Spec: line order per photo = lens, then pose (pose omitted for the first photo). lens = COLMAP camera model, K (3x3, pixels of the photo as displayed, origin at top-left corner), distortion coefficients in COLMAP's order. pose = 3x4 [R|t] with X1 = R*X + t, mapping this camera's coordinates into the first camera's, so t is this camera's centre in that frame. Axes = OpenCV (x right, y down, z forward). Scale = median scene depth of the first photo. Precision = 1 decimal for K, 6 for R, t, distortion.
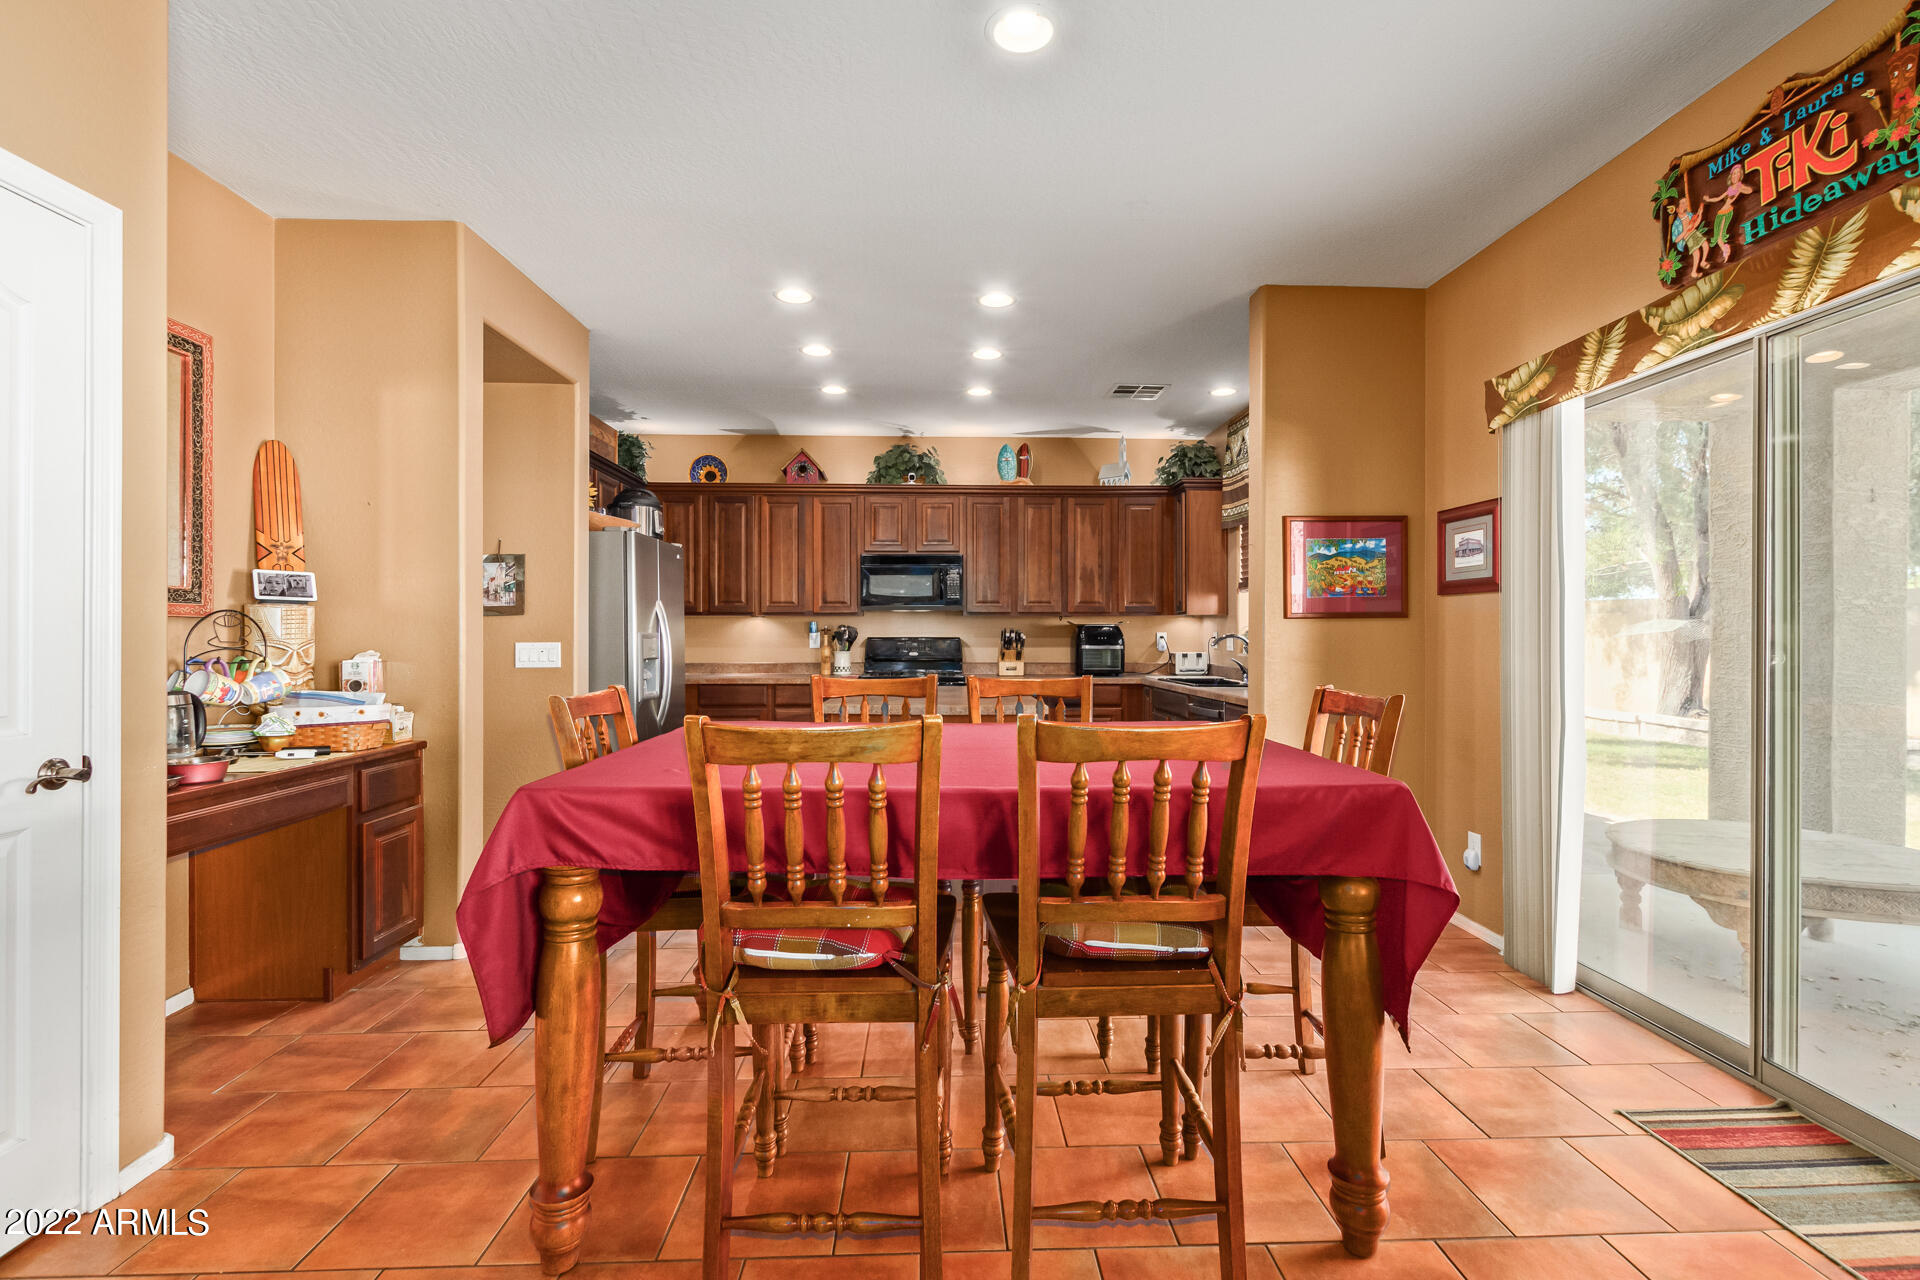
lens RADIAL K [[909.1, 0, 950.3], [0, 909.1, 638.3], [0, 0, 1]] dist [0.019312, -0.002694]
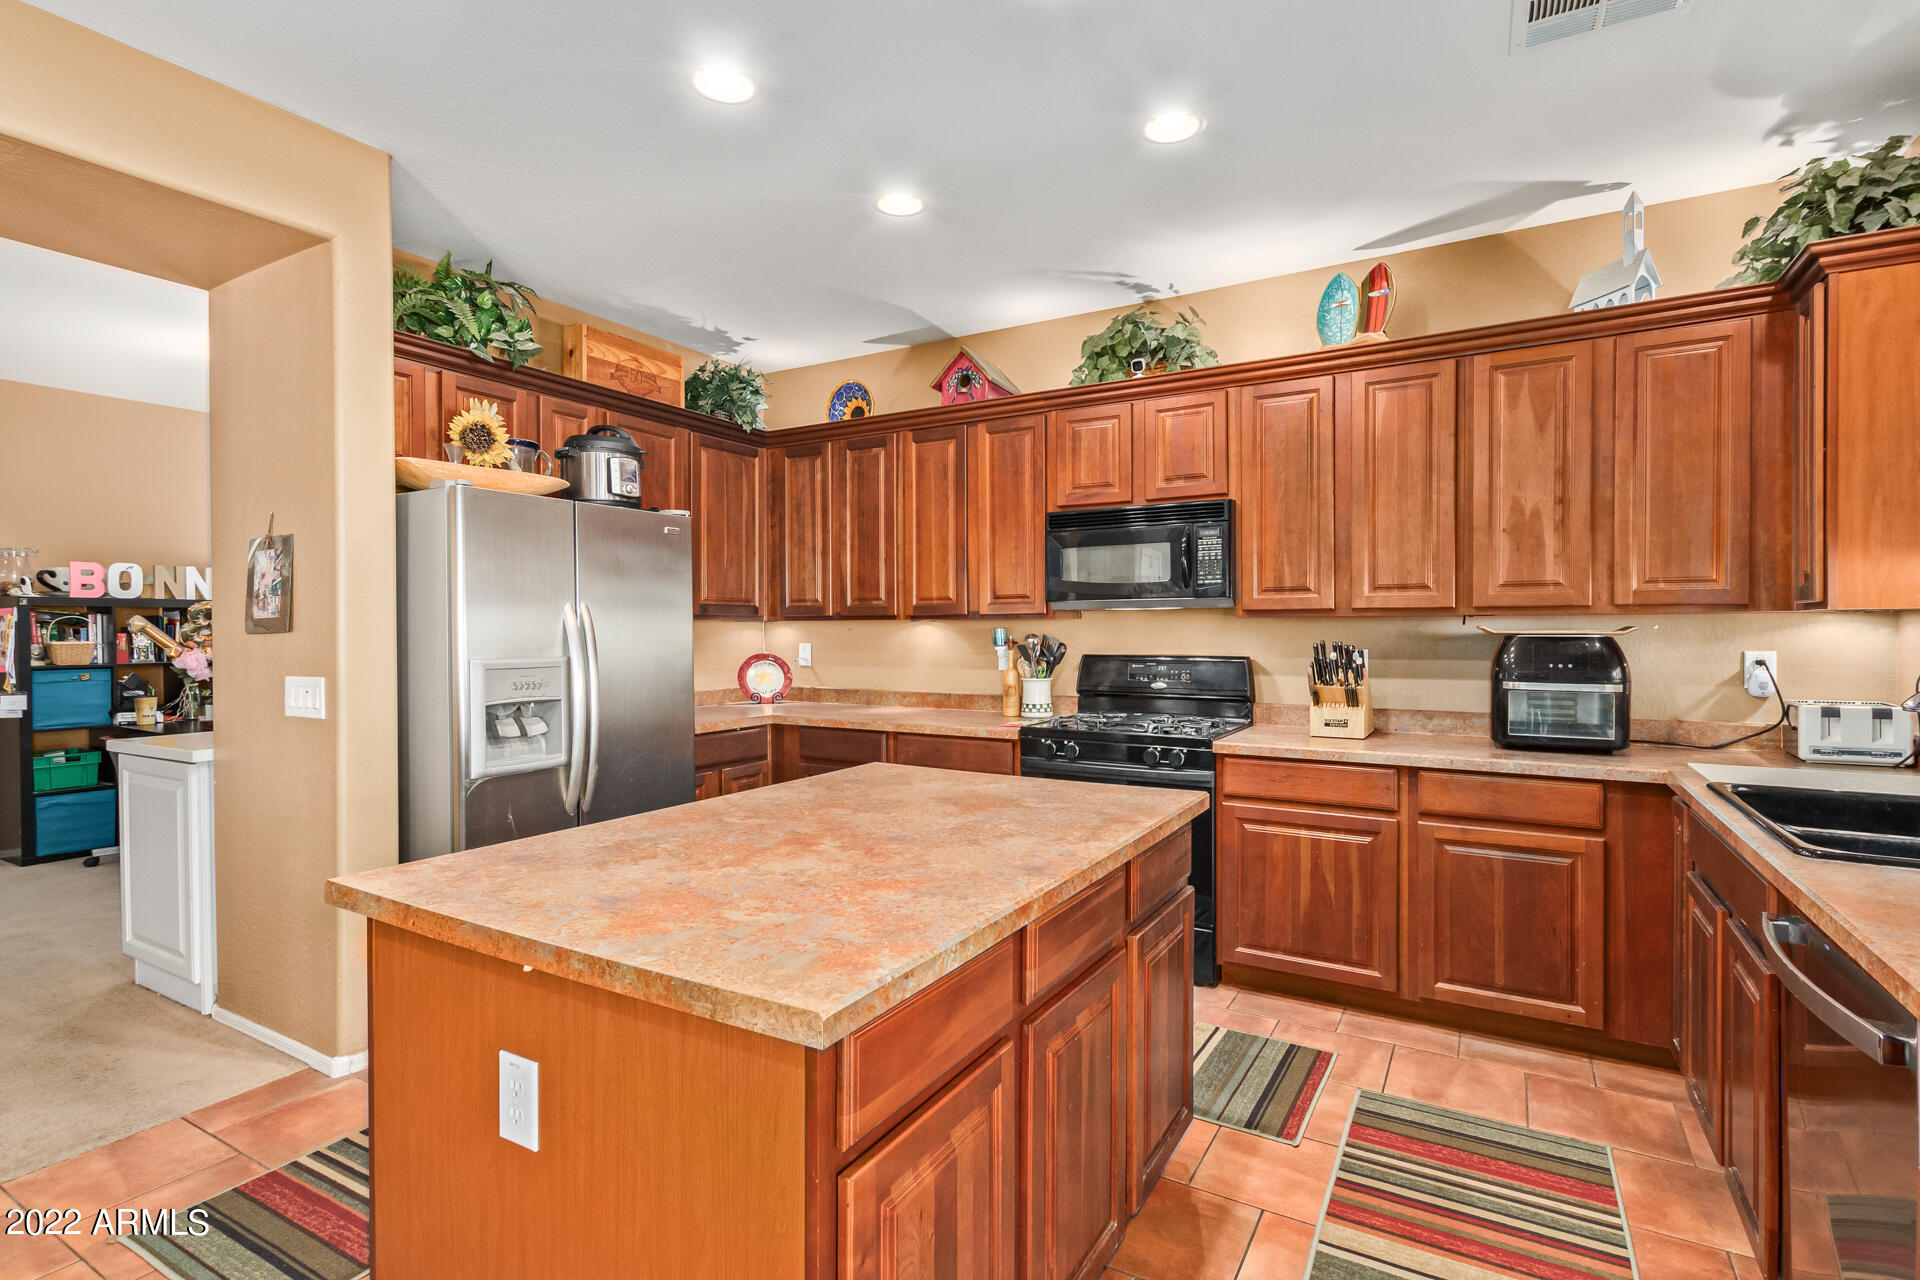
lens RADIAL K [[903.5, 0, 938.1], [0, 903.5, 637.7], [0, 0, 1]] dist [0.003251, 0.001071]
pose [[0.832686, 0.003757, -0.553733, 0.158588], [0.000843, 0.999967, 0.008052, -0.017105], [0.553745, -0.007171, 0.832655, 0.476263]]
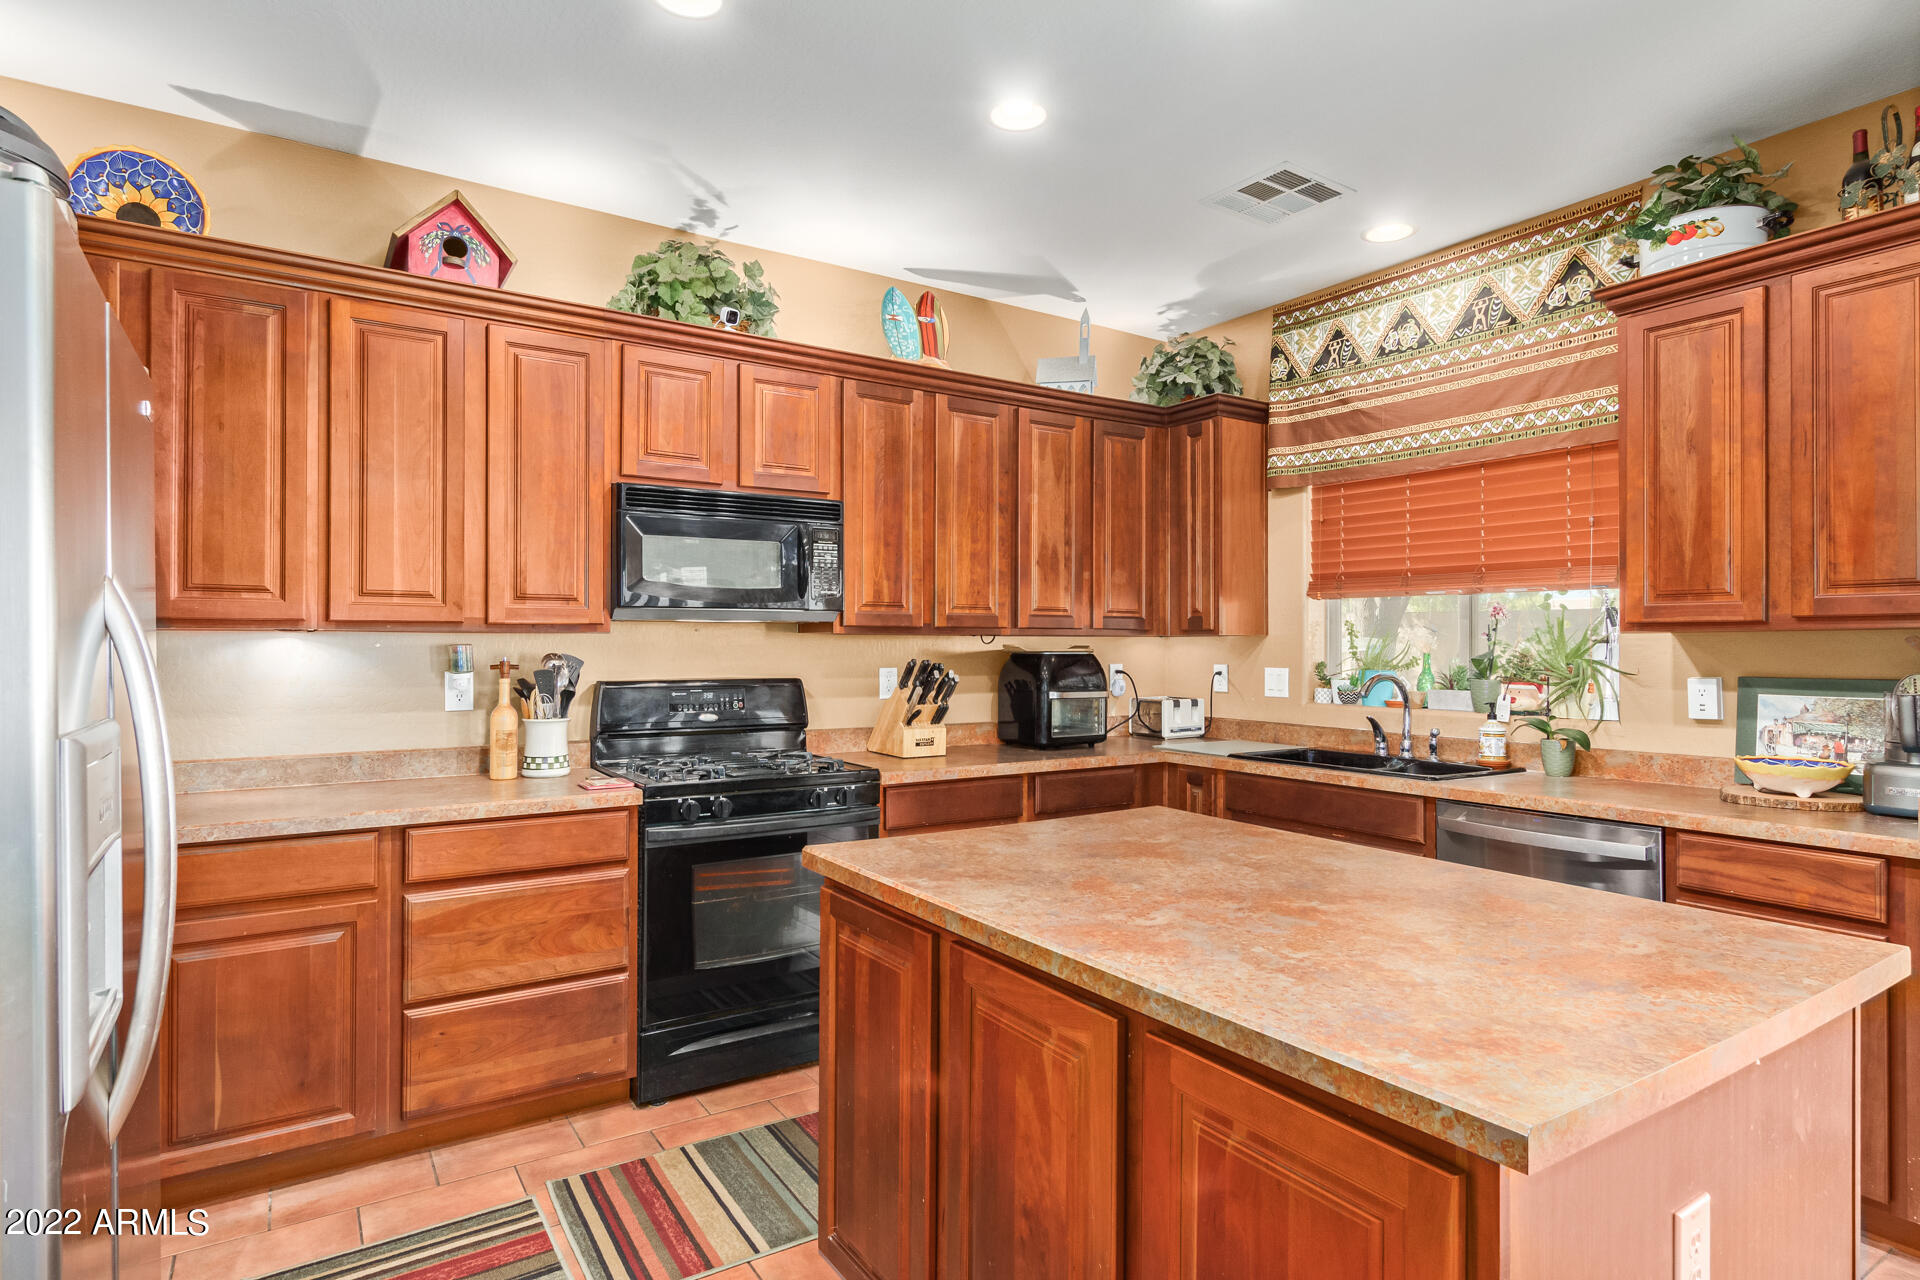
lens RADIAL K [[1066.5, 0, 995.8], [0, 1066.5, 635.6], [0, 0, 1]] dist [0.001683, 0.002172]
pose [[0.849808, 0.006397, 0.527053, -0.202260], [-0.000861, 0.999942, -0.010747, -0.017717], [-0.527091, 0.008679, 0.849765, 0.495692]]
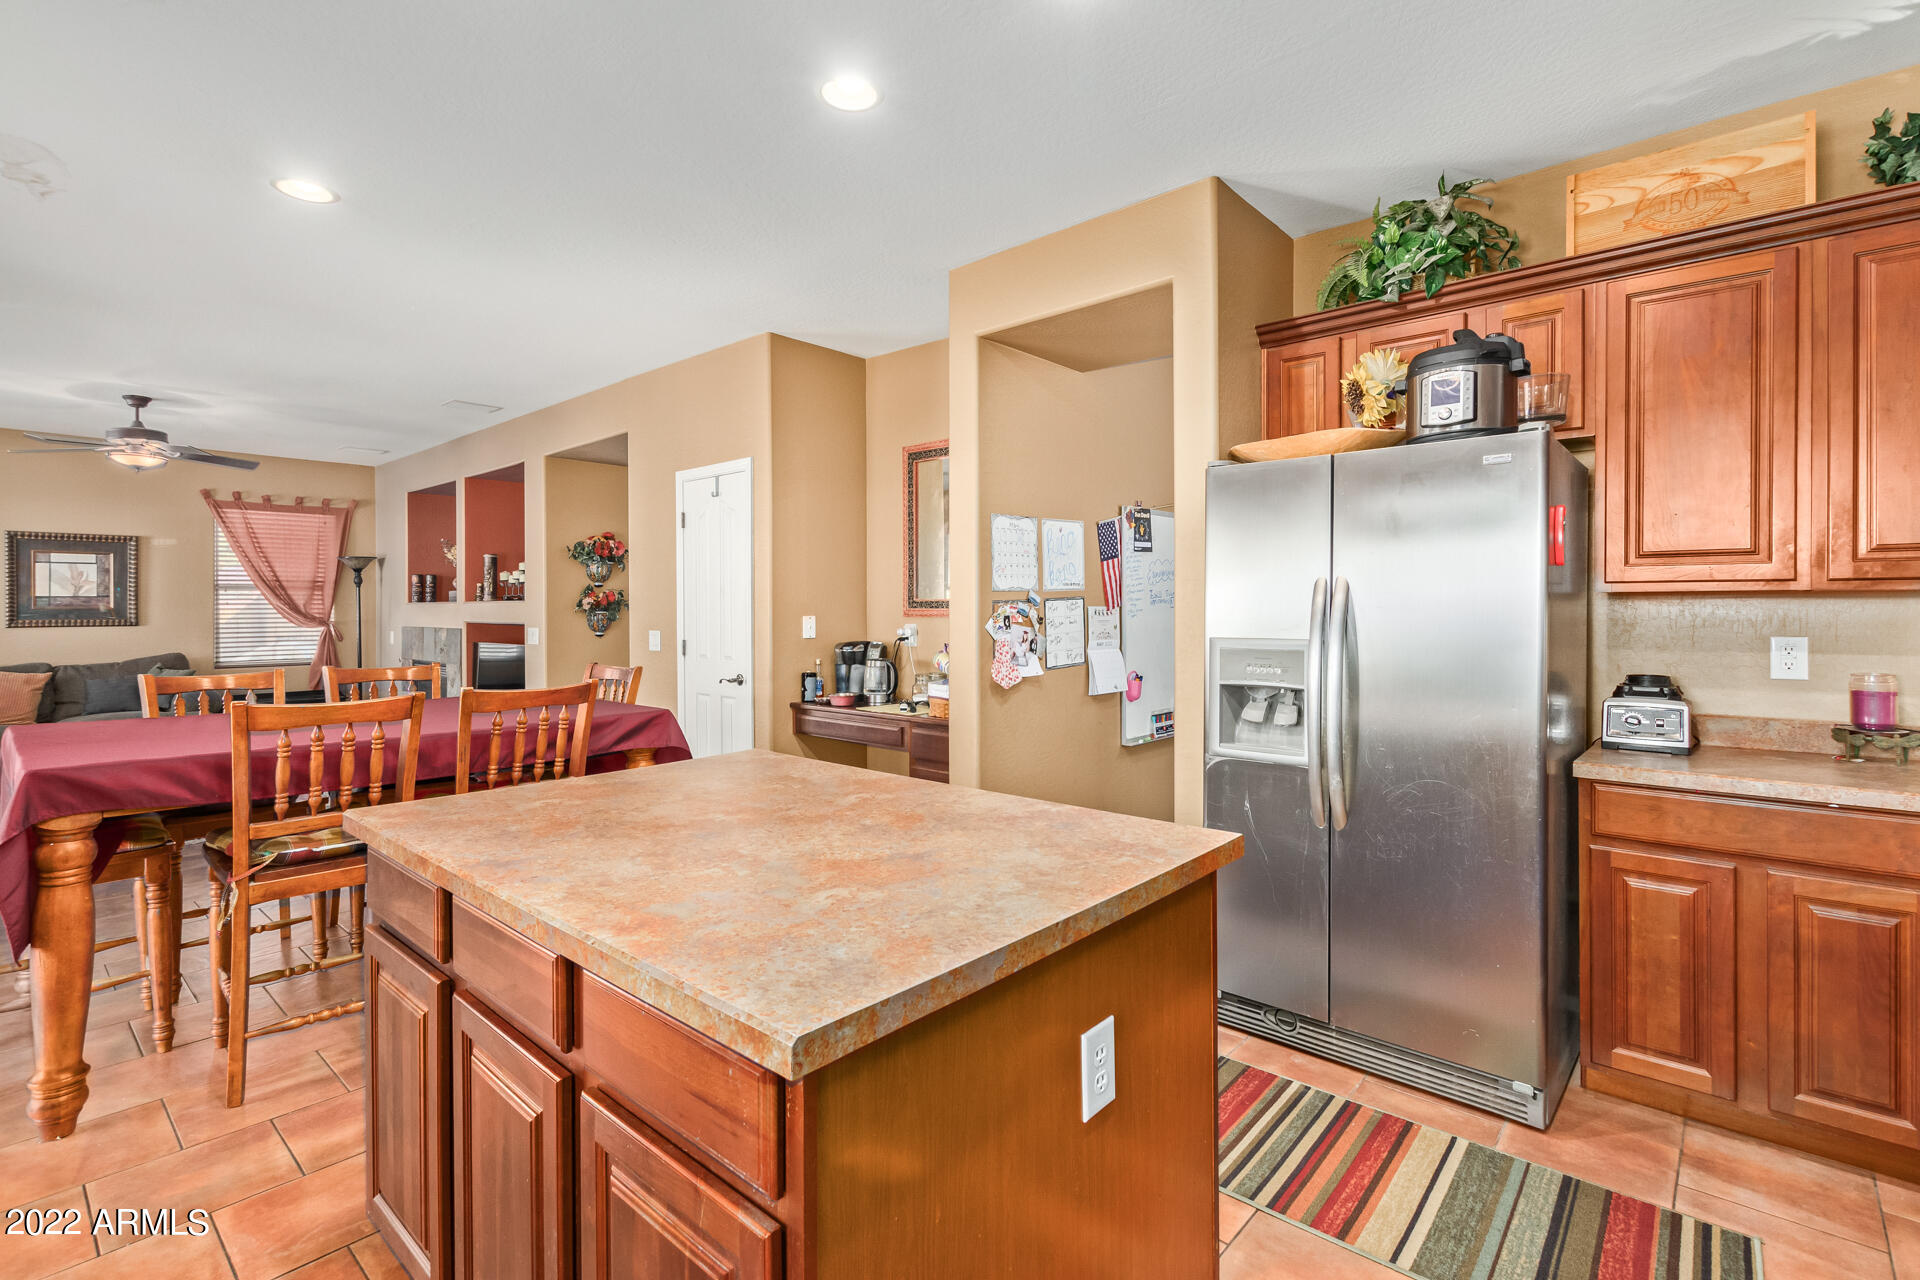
lens RADIAL K [[909.1, 0, 1012.2], [0, 909.1, 608.8], [0, 0, 1]] dist [0.019312, -0.002694]
pose [[-0.674649, -0.003410, -0.738131, 0.126503], [0.005149, 0.999943, -0.009325, -0.015092], [0.738121, -0.010091, -0.674593, 0.910728]]
